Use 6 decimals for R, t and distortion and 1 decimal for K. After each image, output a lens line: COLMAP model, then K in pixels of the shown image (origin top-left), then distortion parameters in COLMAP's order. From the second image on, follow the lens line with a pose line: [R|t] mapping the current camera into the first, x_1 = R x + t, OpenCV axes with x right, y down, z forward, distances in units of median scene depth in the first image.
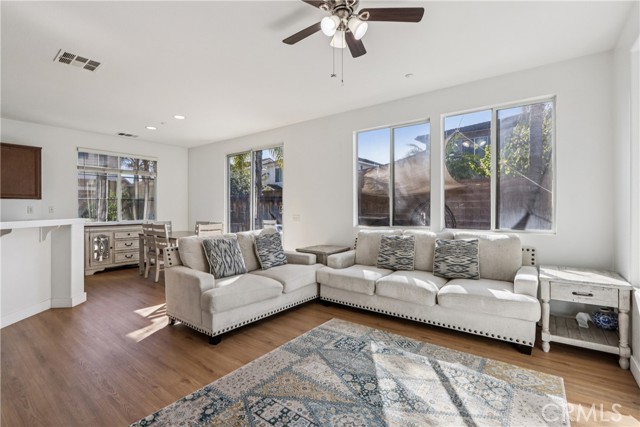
lens RADIAL K [[295.9, 0, 320.9], [0, 295.9, 212.9], [0, 0, 1]] dist [-0.010884, 0.001411]
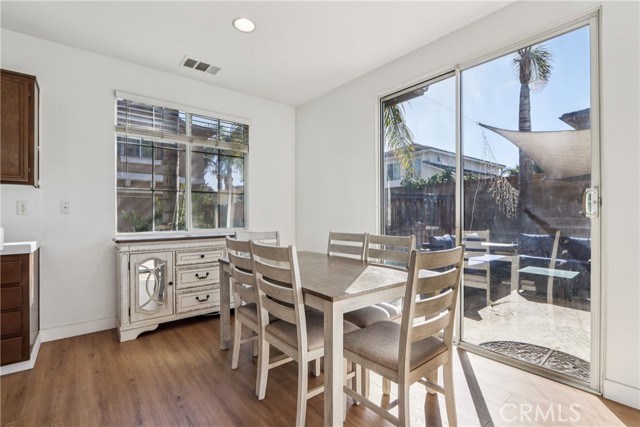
lens RADIAL K [[295.9, 0, 319.8], [0, 295.9, 216.0], [0, 0, 1]] dist [-0.010884, 0.001411]
pose [[0.971825, -0.005488, -0.235641, -0.334291], [0.002266, 0.999900, -0.013939, 0.009852], [0.235694, 0.013012, 0.971740, 0.553061]]
